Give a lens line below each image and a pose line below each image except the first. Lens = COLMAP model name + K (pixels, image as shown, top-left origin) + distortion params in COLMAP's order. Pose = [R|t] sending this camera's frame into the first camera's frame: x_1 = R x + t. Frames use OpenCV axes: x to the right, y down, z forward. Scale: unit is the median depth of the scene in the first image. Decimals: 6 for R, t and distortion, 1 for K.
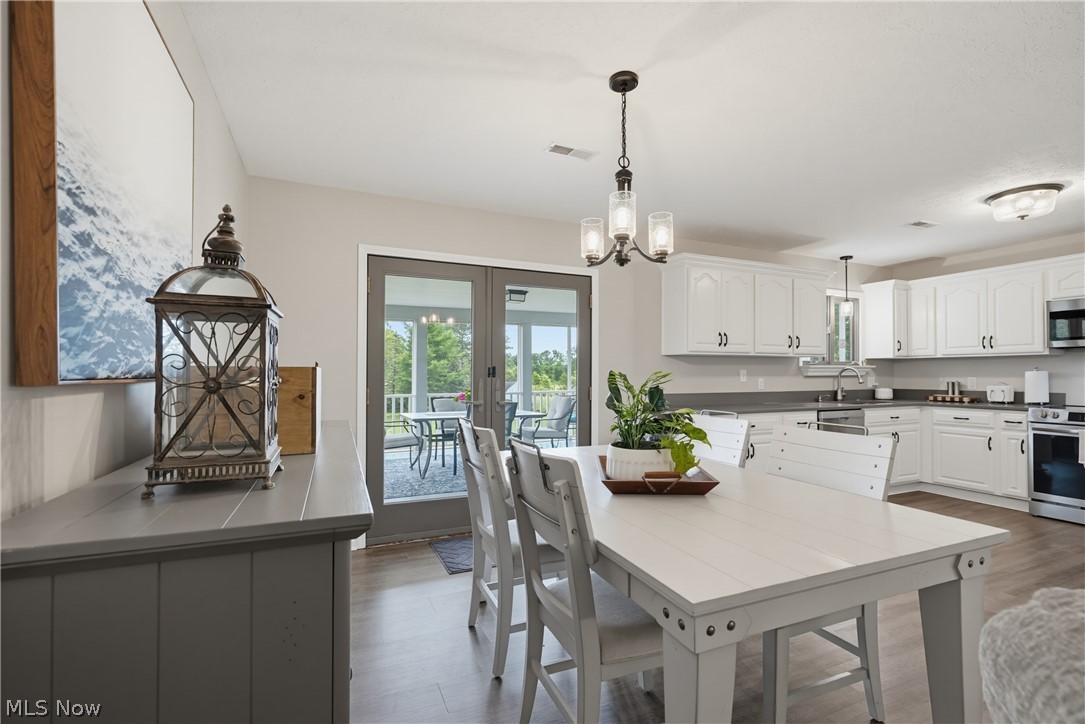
lens RADIAL K [[497.7, 0, 545.2], [0, 497.7, 372.7], [0, 0, 1]] dist [0.000287, 0.000123]
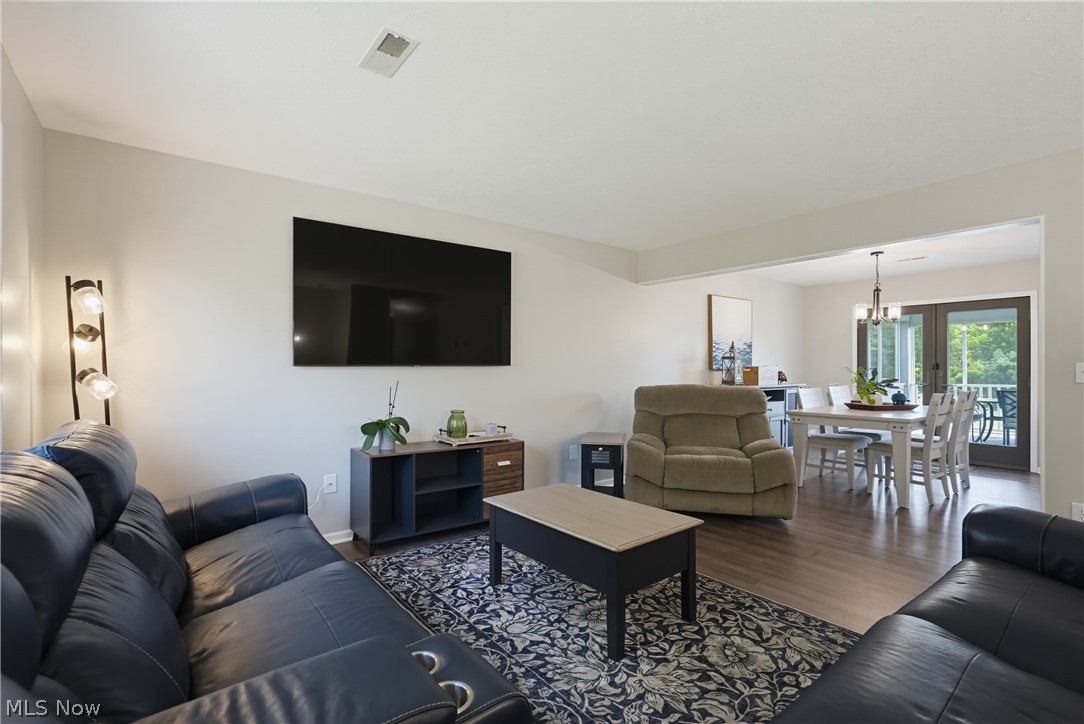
lens RADIAL K [[495.2, 0, 542.0], [0, 495.2, 362.0], [0, 0, 1]] dist [-0.001011, -0.000130]
pose [[0.259063, -0.012972, -0.965773, 1.111636], [0.005378, 0.999914, -0.011988, -0.003196], [0.965845, -0.002088, 0.259111, -0.683405]]
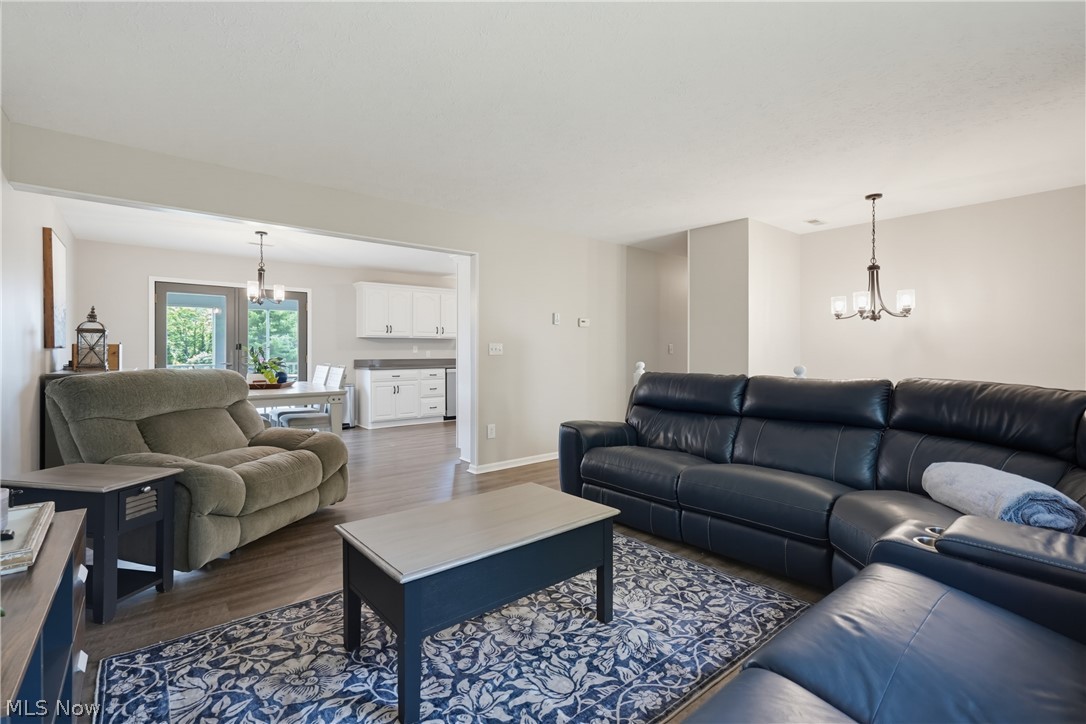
lens RADIAL K [[487.5, 0, 548.4], [0, 487.5, 355.7], [0, 0, 1]] dist [-0.011062, -0.000297]
pose [[0.959505, -0.001577, 0.281687, 0.451061], [-0.002385, 0.999903, 0.013721, 0.004506], [-0.281681, -0.013837, 0.959408, -0.949572]]
